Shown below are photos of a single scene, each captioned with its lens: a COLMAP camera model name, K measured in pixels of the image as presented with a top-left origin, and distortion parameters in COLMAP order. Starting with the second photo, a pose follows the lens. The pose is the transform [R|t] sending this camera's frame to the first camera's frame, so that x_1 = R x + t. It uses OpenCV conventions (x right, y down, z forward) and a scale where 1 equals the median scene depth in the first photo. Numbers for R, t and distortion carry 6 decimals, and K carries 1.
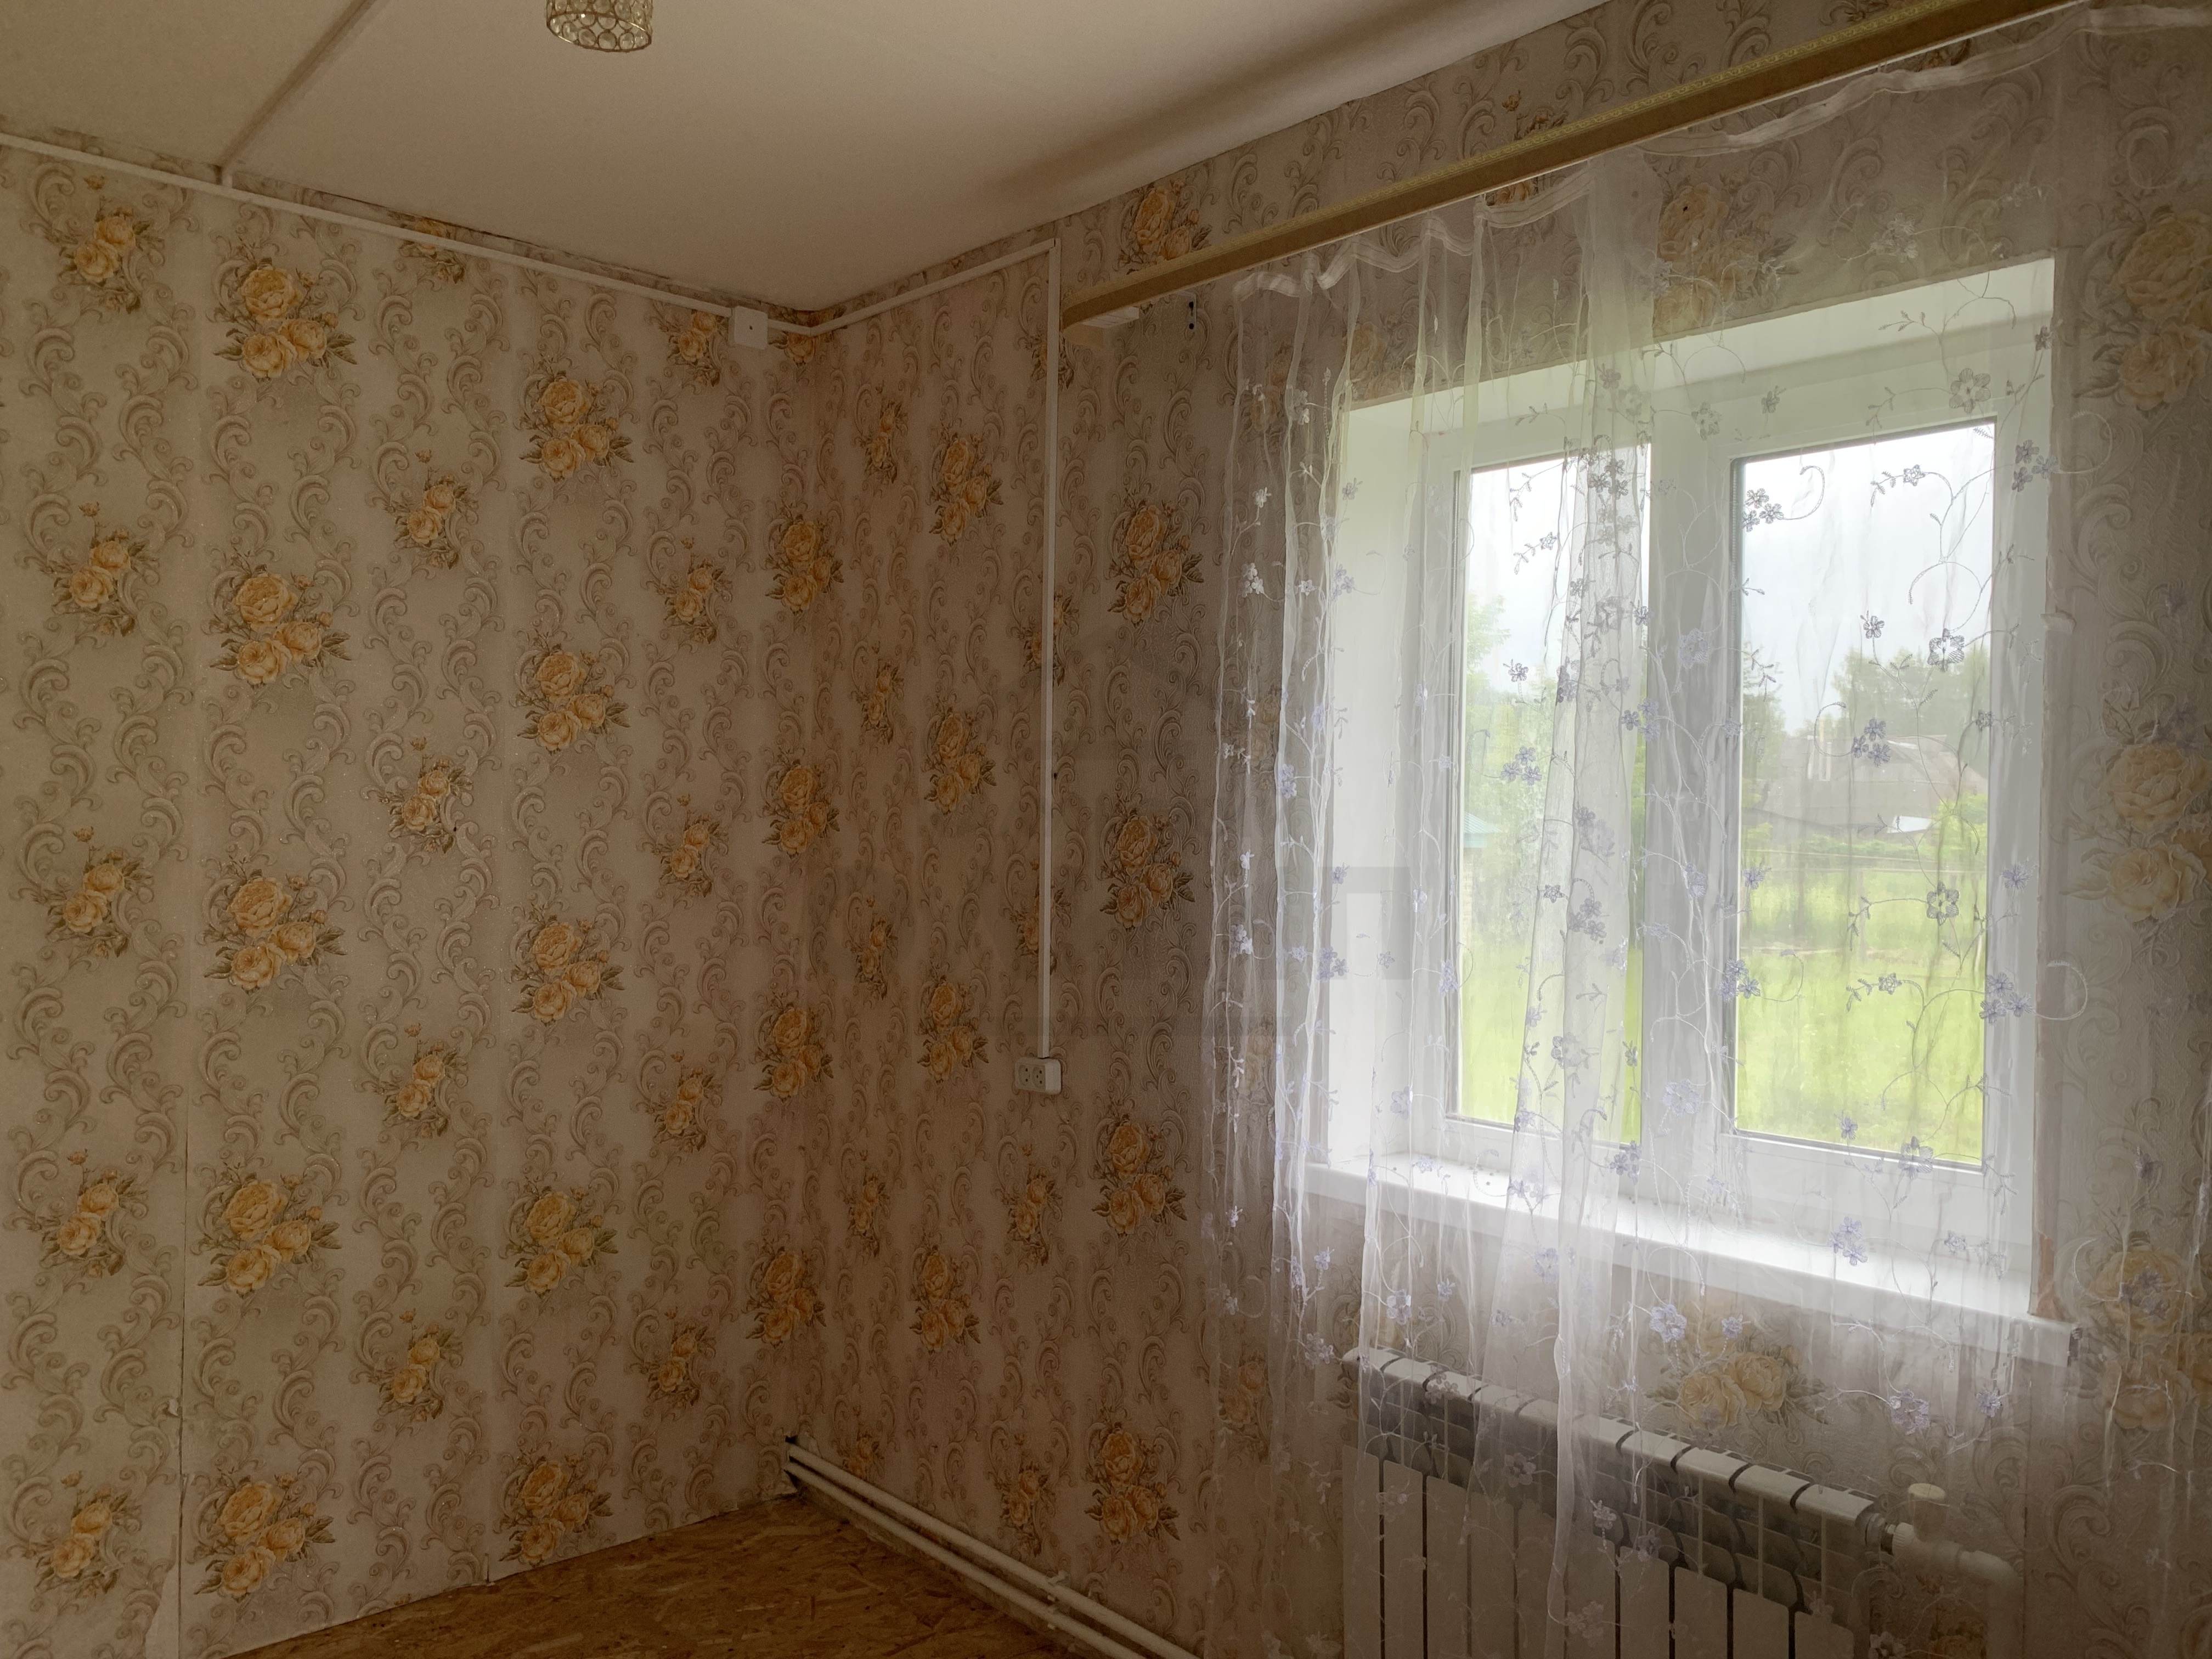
lens RADIAL K [[1690.5, 0, 1094.7], [0, 1690.5, 847.5], [0, 0, 1]] dist [0.042276, -0.070986]
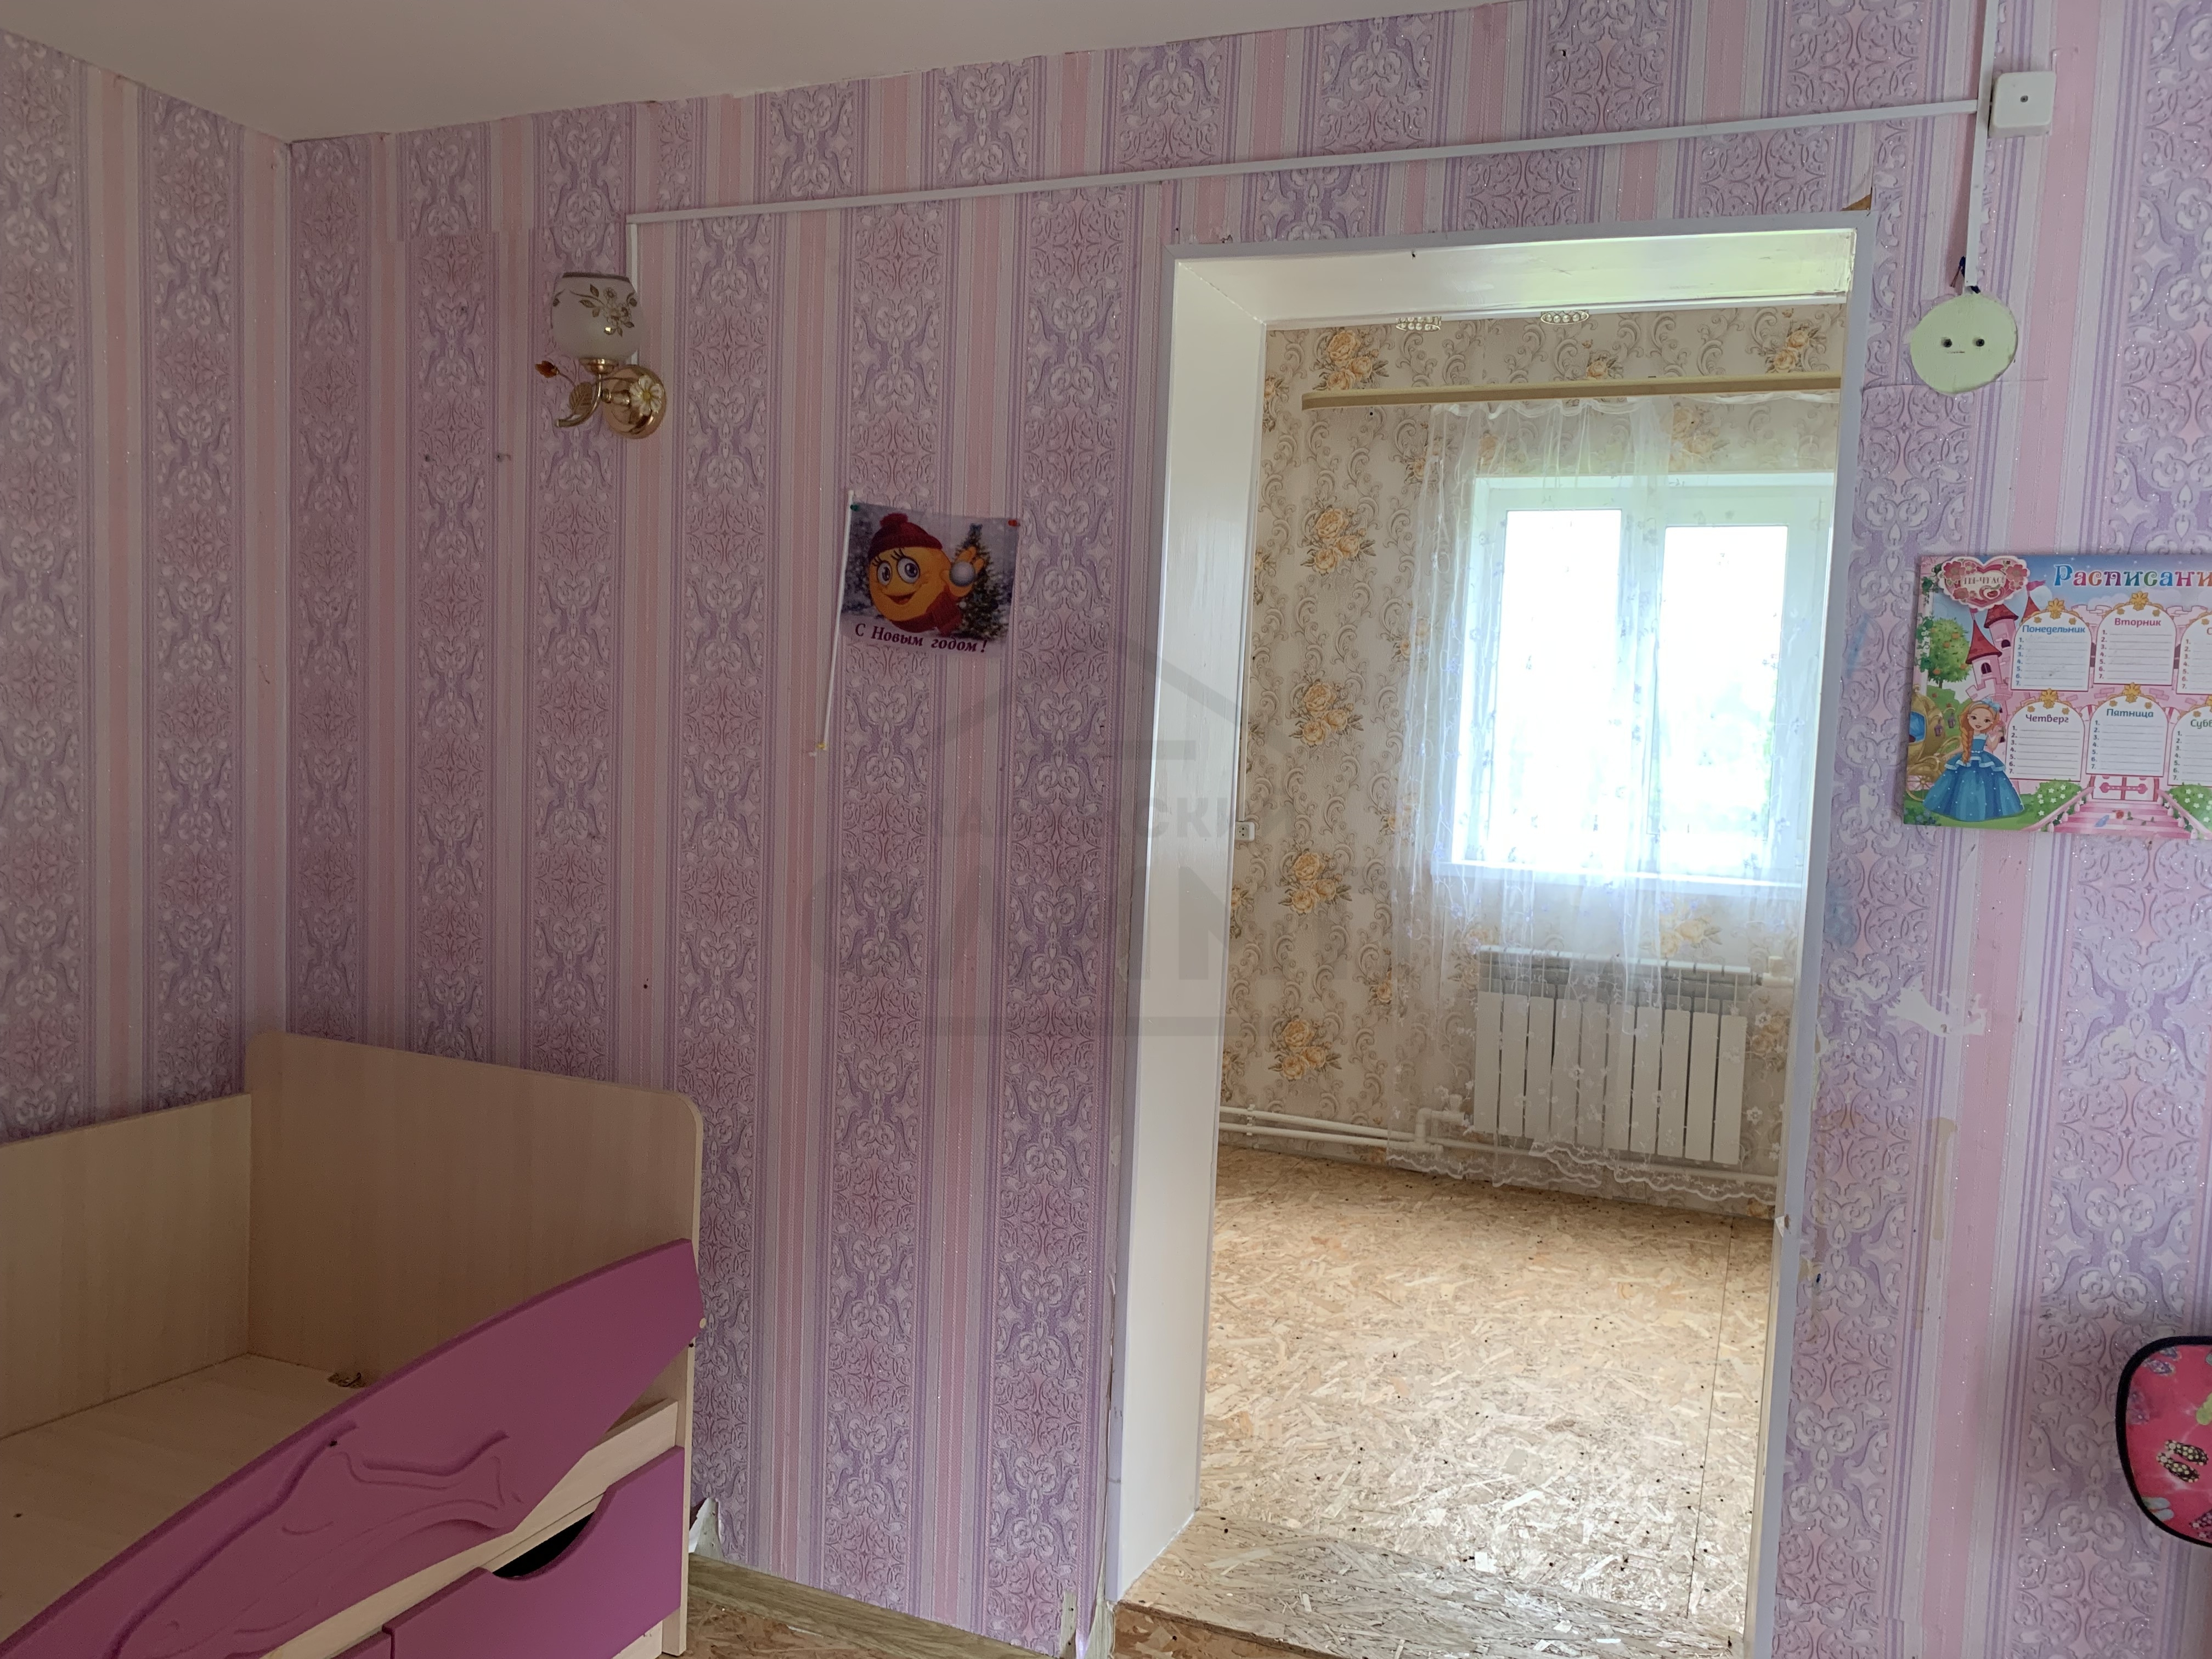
lens RADIAL K [[1737.6, 0, 1063.3], [0, 1737.6, 849.8], [0, 0, 1]] dist [0.151798, -0.558151]
pose [[0.906410, -0.014264, 0.422159, -0.906938], [-0.018243, 0.997175, 0.072864, 0.025965], [-0.422006, -0.073746, 0.903589, -0.521559]]
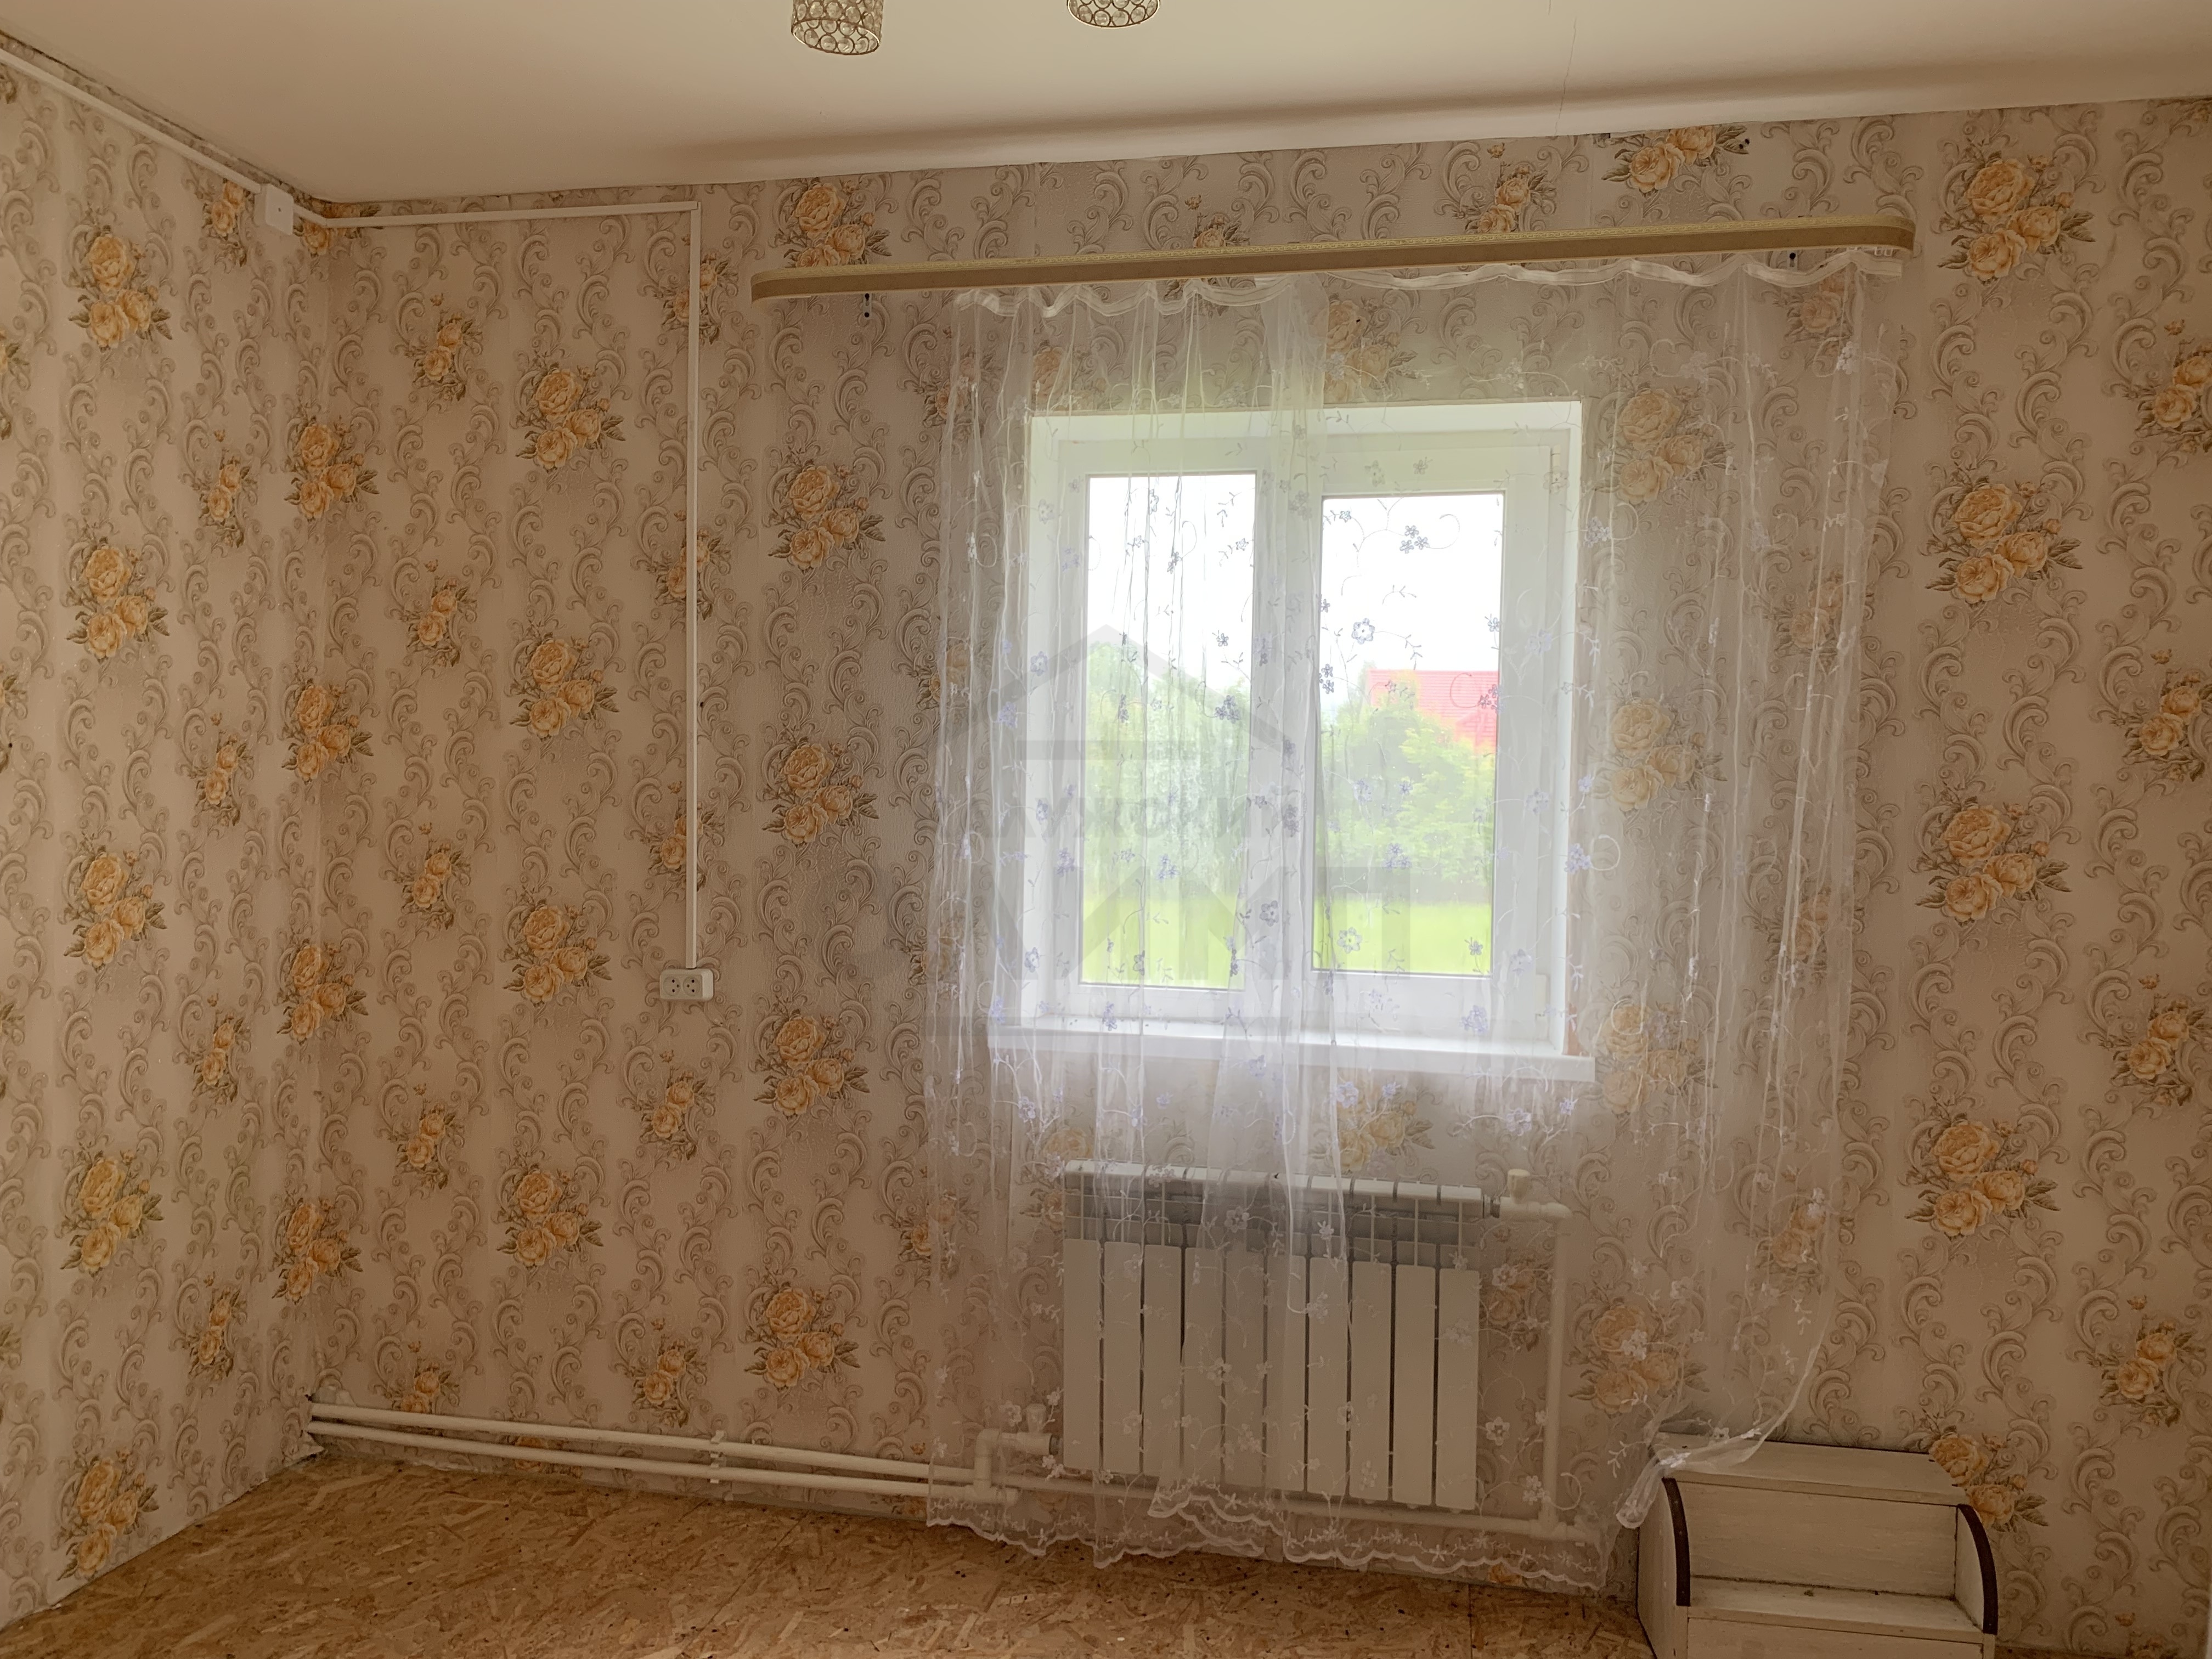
lens RADIAL K [[1688.4, 0, 1108.7], [0, 1688.4, 846.5], [0, 0, 1]] dist [-0.001438, 0.003950]
pose [[0.802234, -0.018269, 0.596730, -0.430437], [0.001756, 0.999600, 0.028242, 0.016934], [-0.597007, -0.021609, 0.801945, -0.015770]]
